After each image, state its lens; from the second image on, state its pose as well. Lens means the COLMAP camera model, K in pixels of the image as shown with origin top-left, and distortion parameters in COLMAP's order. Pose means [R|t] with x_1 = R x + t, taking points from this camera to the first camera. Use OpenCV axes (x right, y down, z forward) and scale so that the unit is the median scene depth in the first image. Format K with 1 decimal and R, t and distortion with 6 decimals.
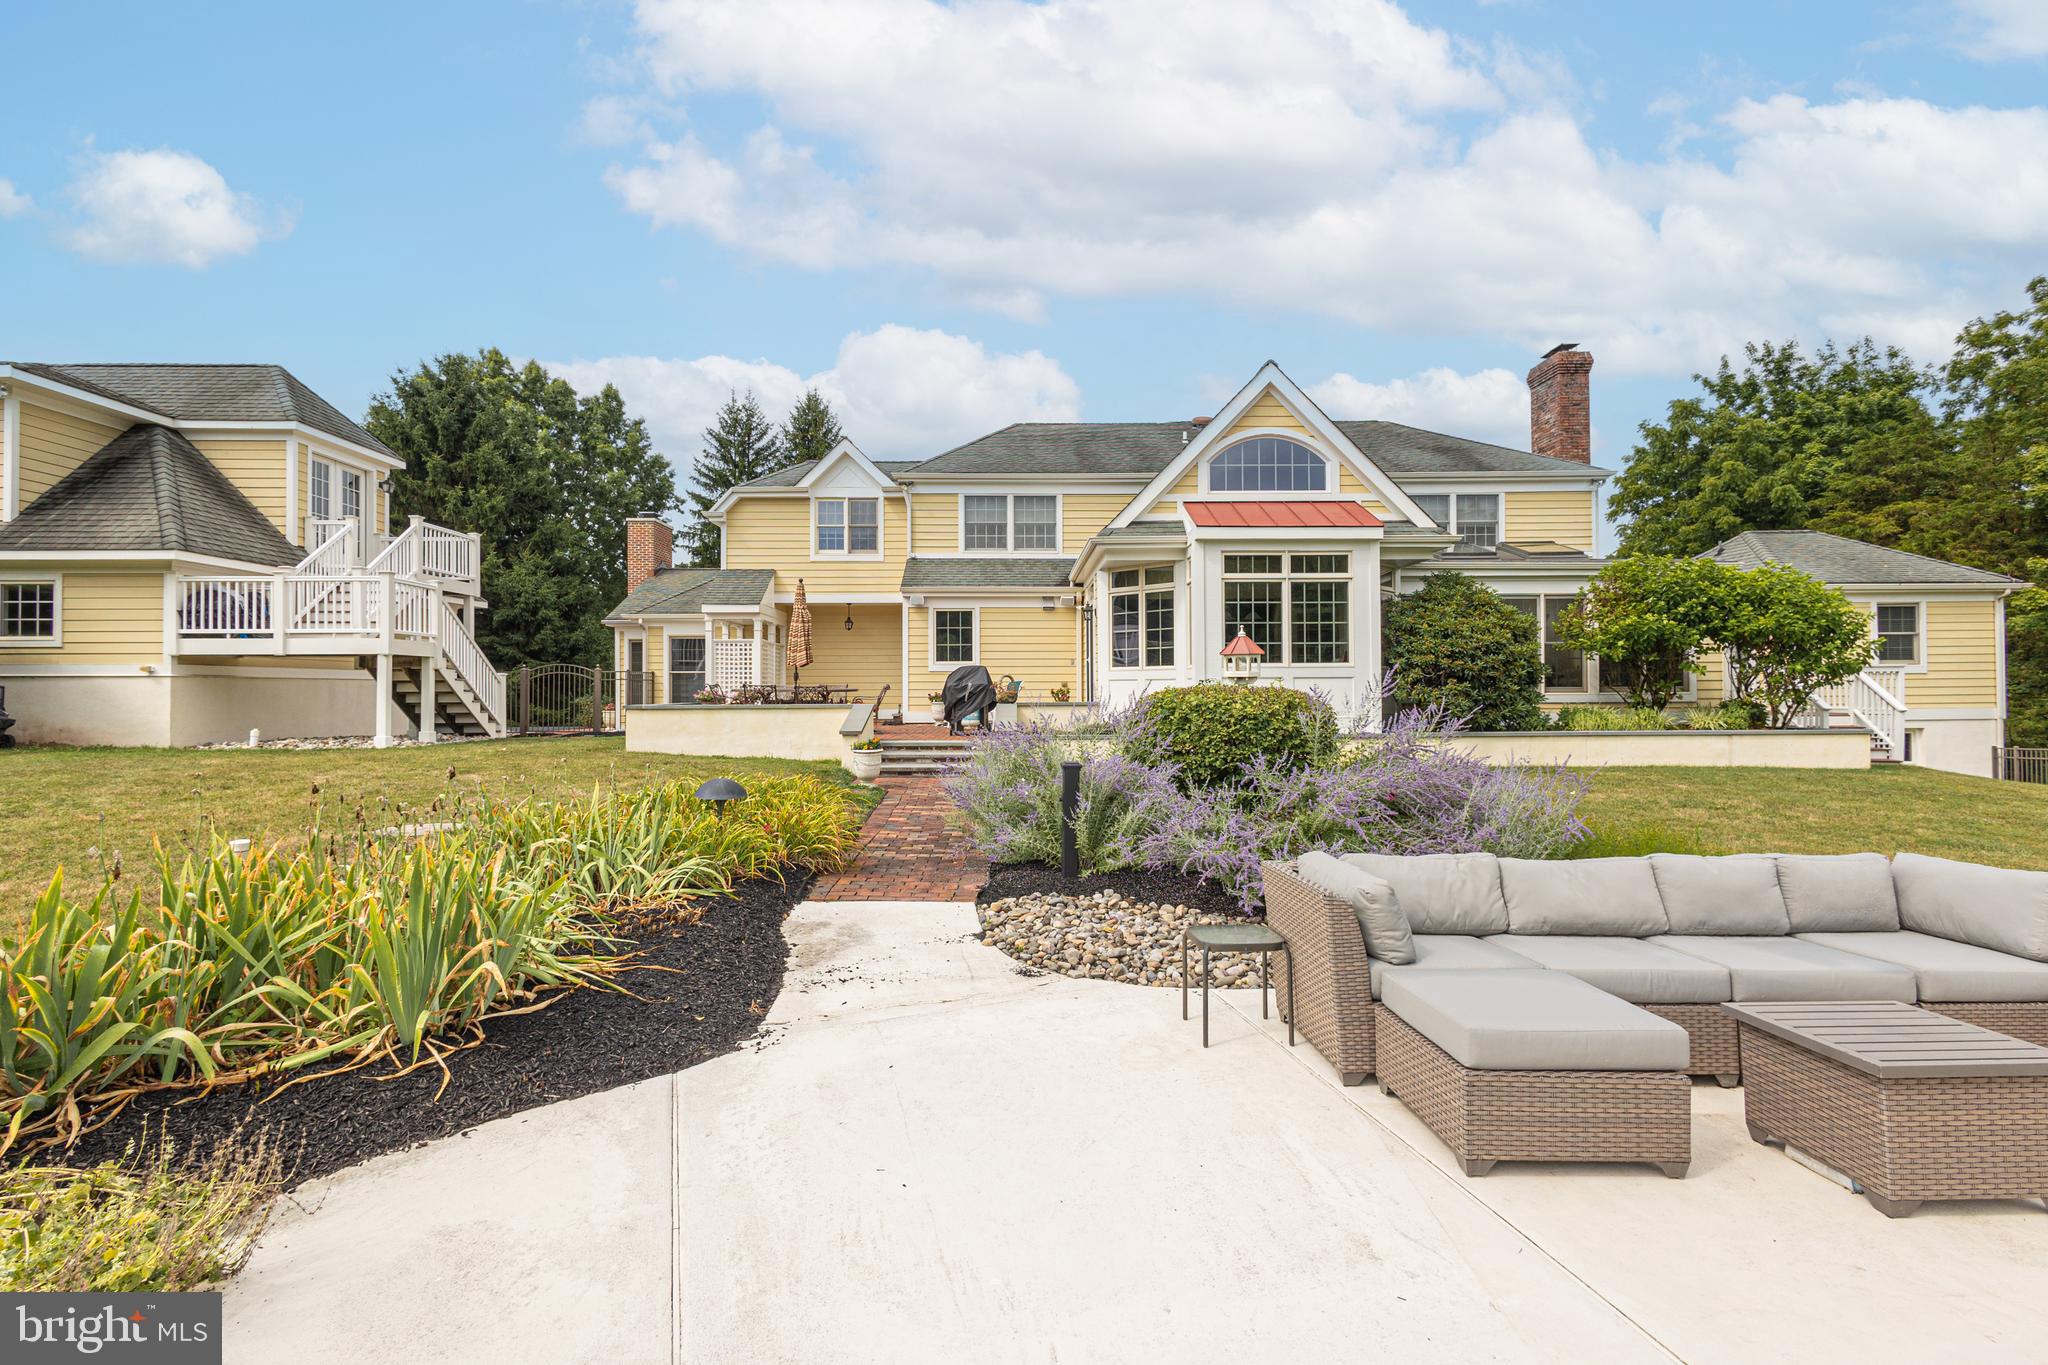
lens RADIAL K [[953.7, 0, 1006.0], [0, 953.7, 673.6], [0, 0, 1]] dist [0.003511, 0.000189]
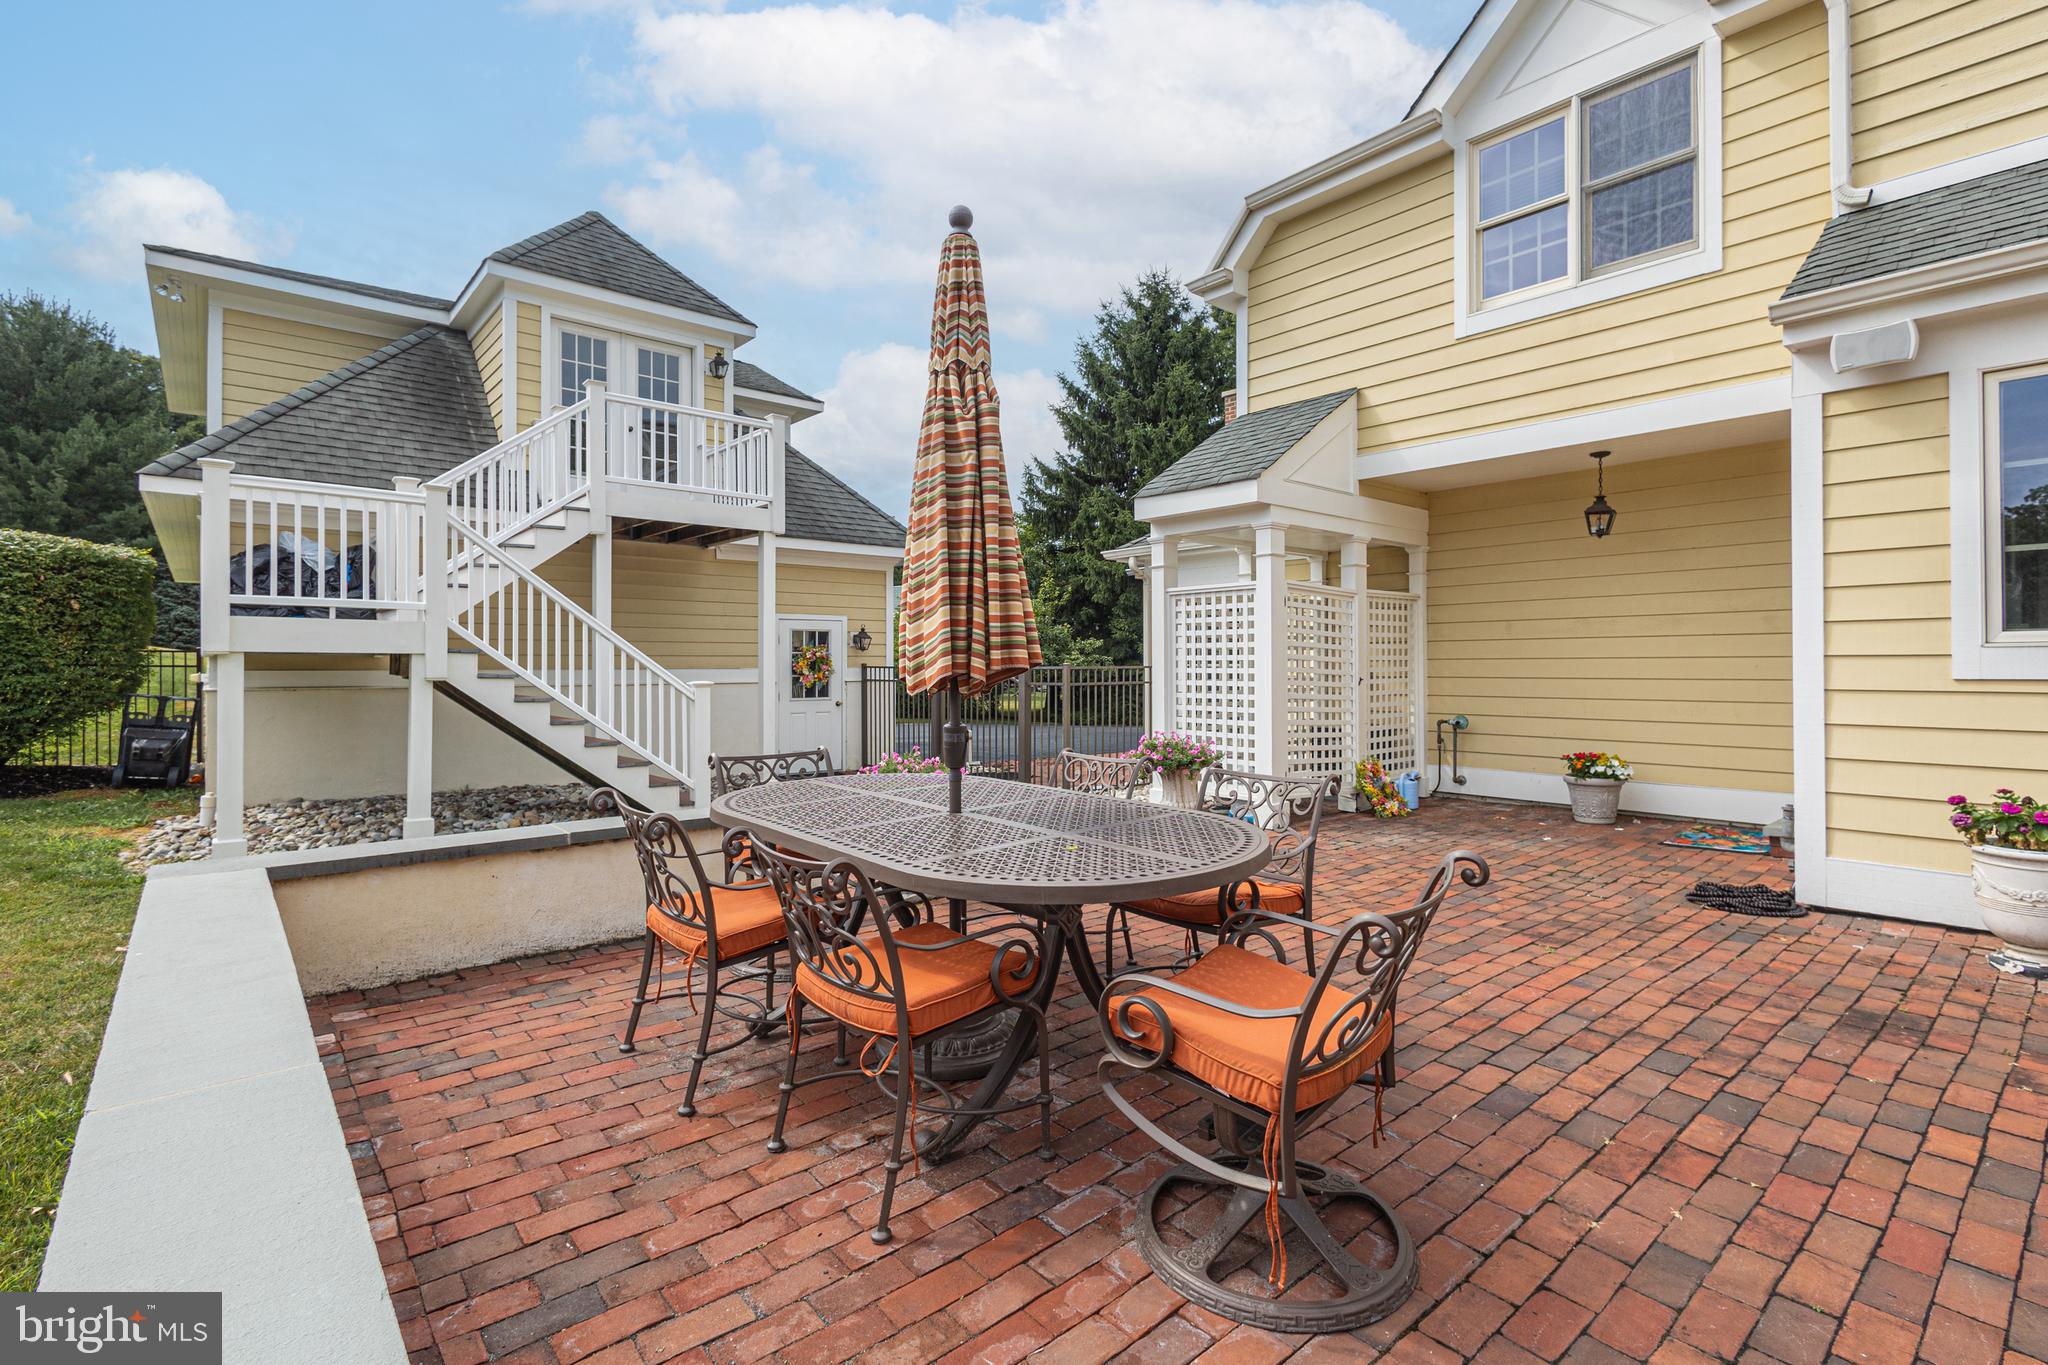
lens RADIAL K [[936.9, 0, 1024.0], [0, 936.9, 682.5], [0, 0, 1]] dist [0.006445, -0.000010]
pose [[0.652258, 0.009106, -0.757942, -0.065282], [0.006399, 0.999826, 0.017518, -0.003637], [0.757970, -0.016276, 0.652087, 0.839359]]
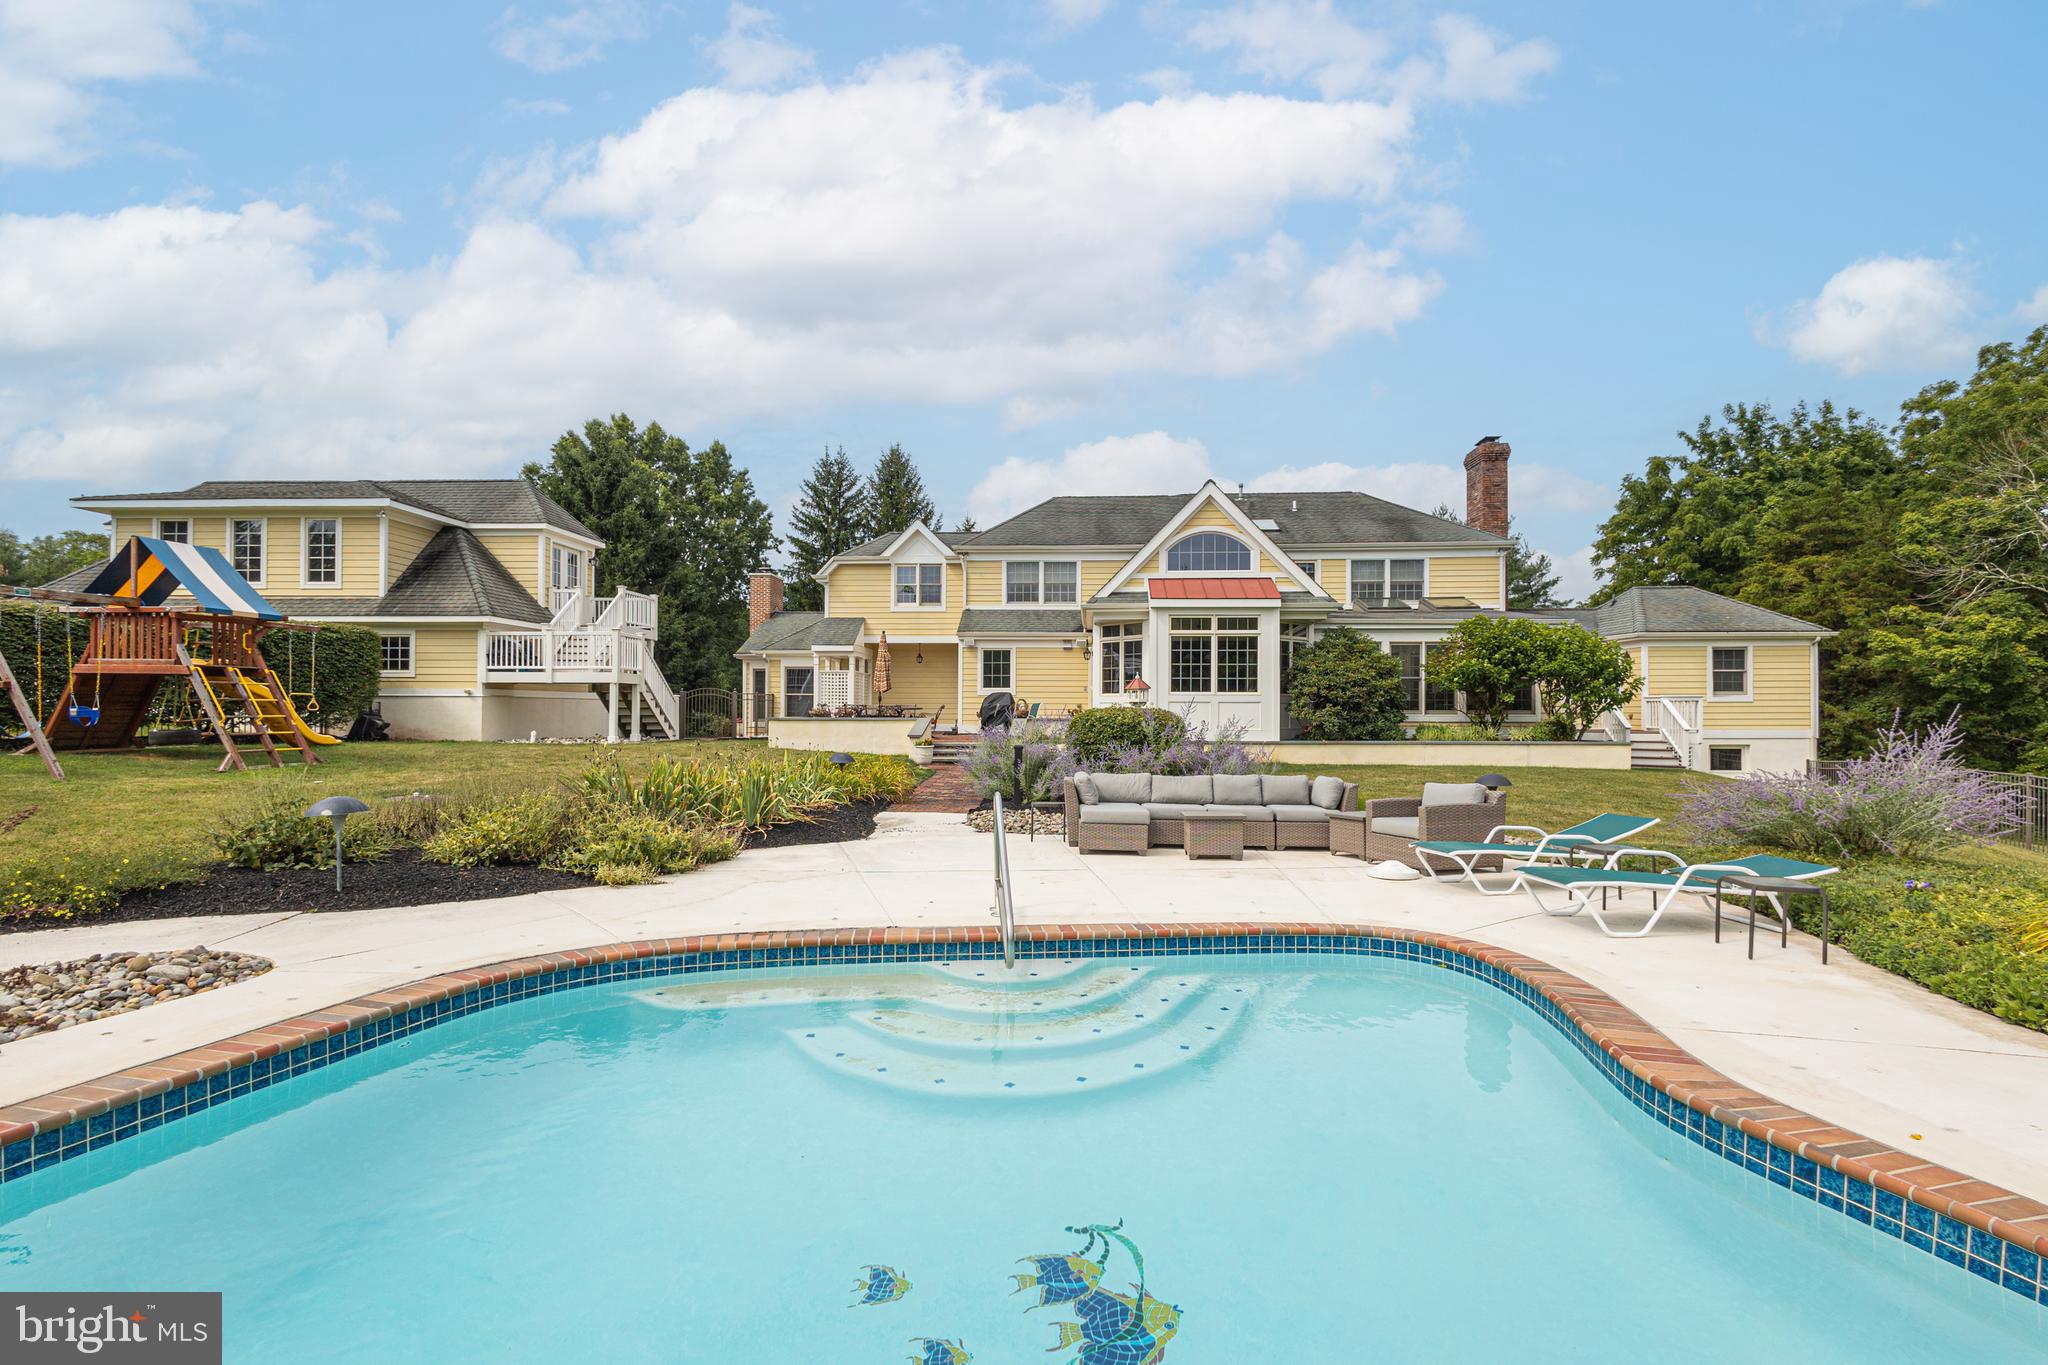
lens RADIAL K [[955.2, 0, 1024.0], [0, 955.2, 682.5], [0, 0, 1]] dist [0.011942, -0.006646]
pose [[0.997837, 0.005614, -0.065501, 0.085636], [-0.006430, 0.999904, -0.012245, -0.005046], [0.065426, 0.012639, 0.997777, -0.398786]]
